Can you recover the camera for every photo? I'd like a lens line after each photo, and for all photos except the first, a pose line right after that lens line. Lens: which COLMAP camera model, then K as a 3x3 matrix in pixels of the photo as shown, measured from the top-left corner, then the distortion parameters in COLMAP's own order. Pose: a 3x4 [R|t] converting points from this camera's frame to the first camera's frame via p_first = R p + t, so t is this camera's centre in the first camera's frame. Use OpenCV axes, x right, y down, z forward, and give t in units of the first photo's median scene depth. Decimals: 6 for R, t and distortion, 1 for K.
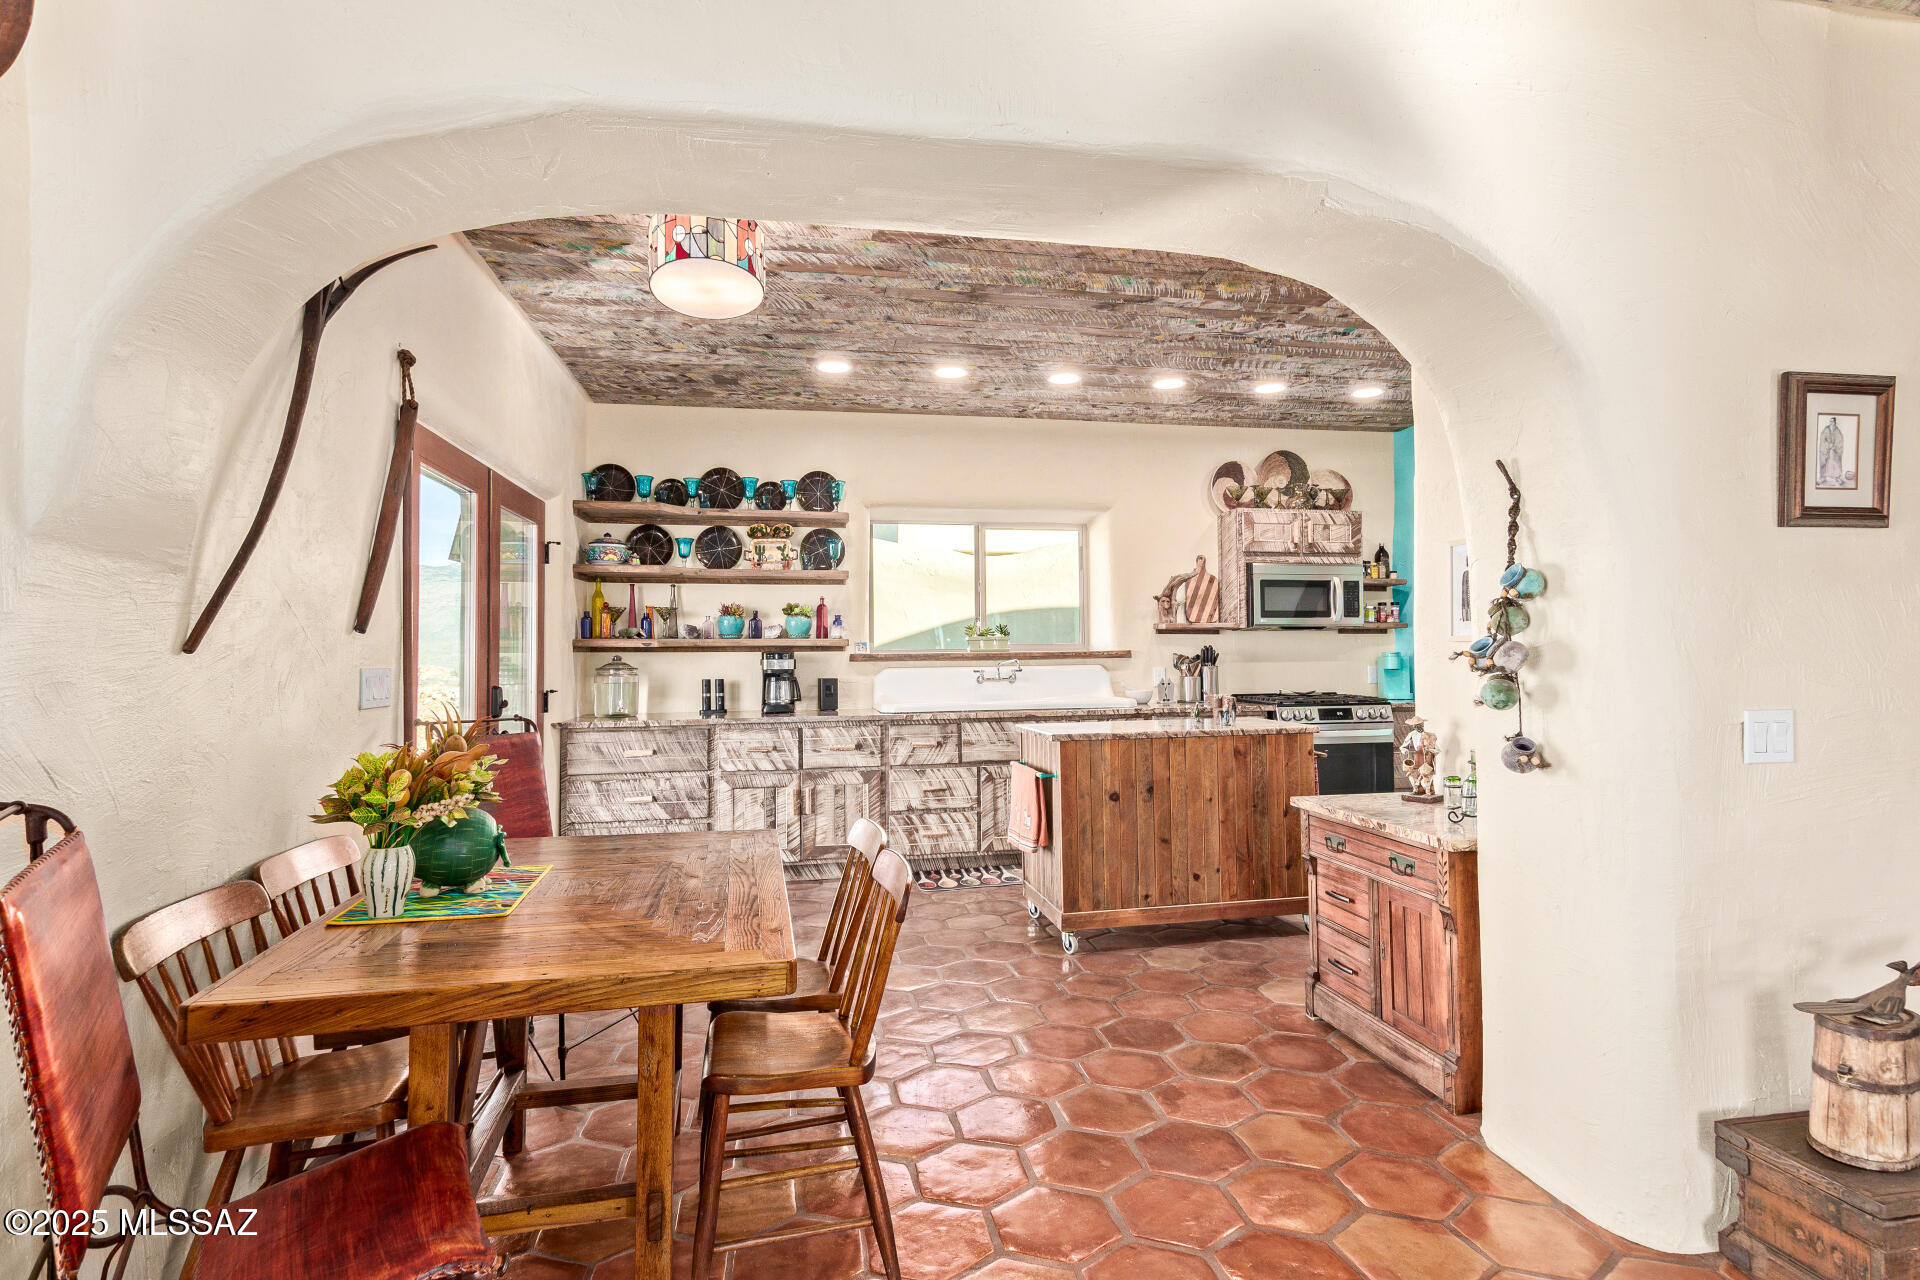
lens RADIAL K [[926.7, 0, 962.1], [0, 926.7, 638.6], [0, 0, 1]] dist [0.004148, 0.000699]
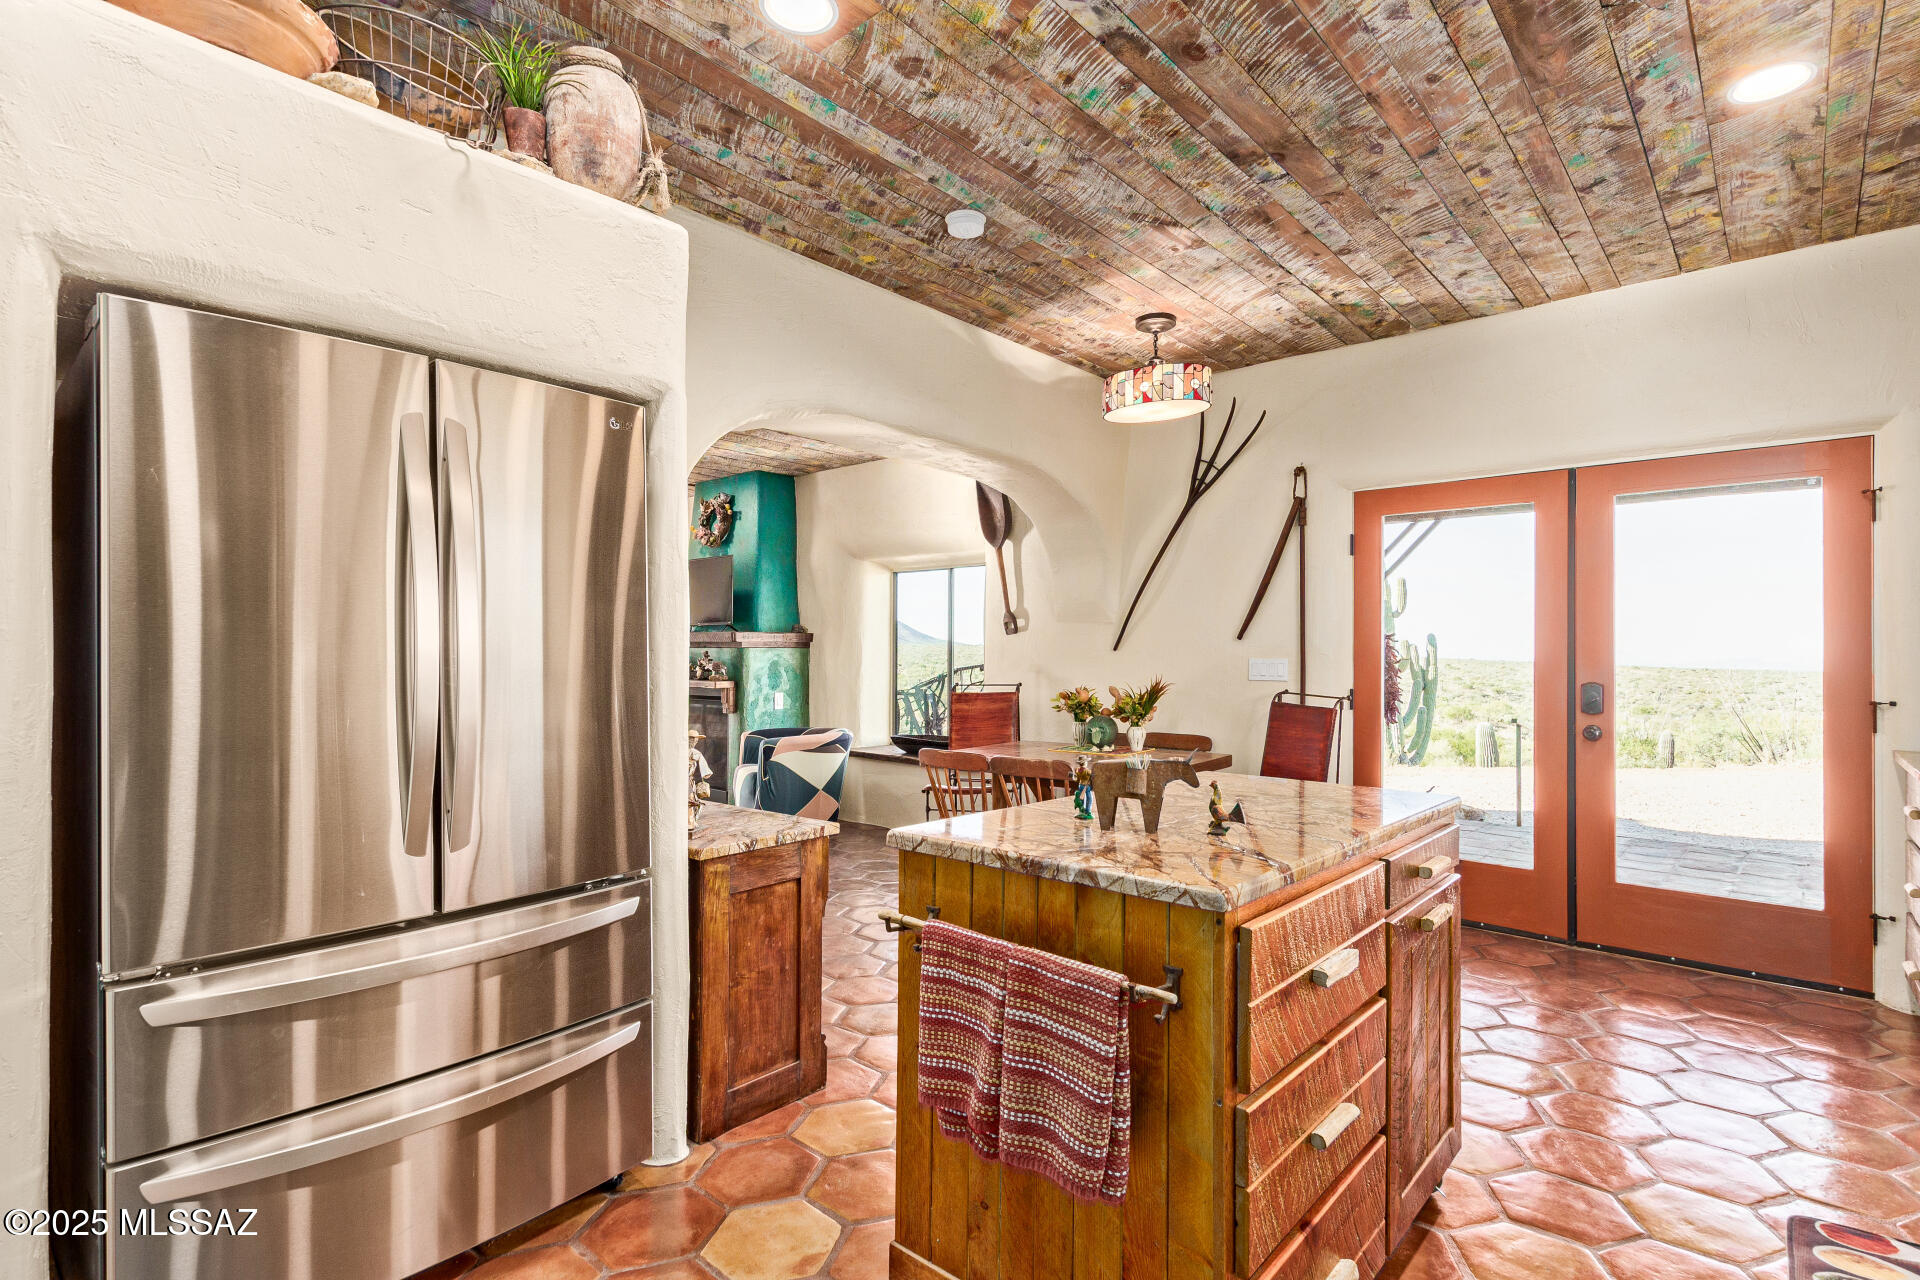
lens RADIAL K [[926.7, 0, 960.1], [0, 926.7, 645.3], [0, 0, 1]] dist [0.004148, 0.000699]
pose [[-0.797785, 0.000179, -0.602942, 0.623908], [0.004896, 0.999969, -0.006181, 0.007500], [0.602922, -0.007883, -0.797761, 1.409120]]
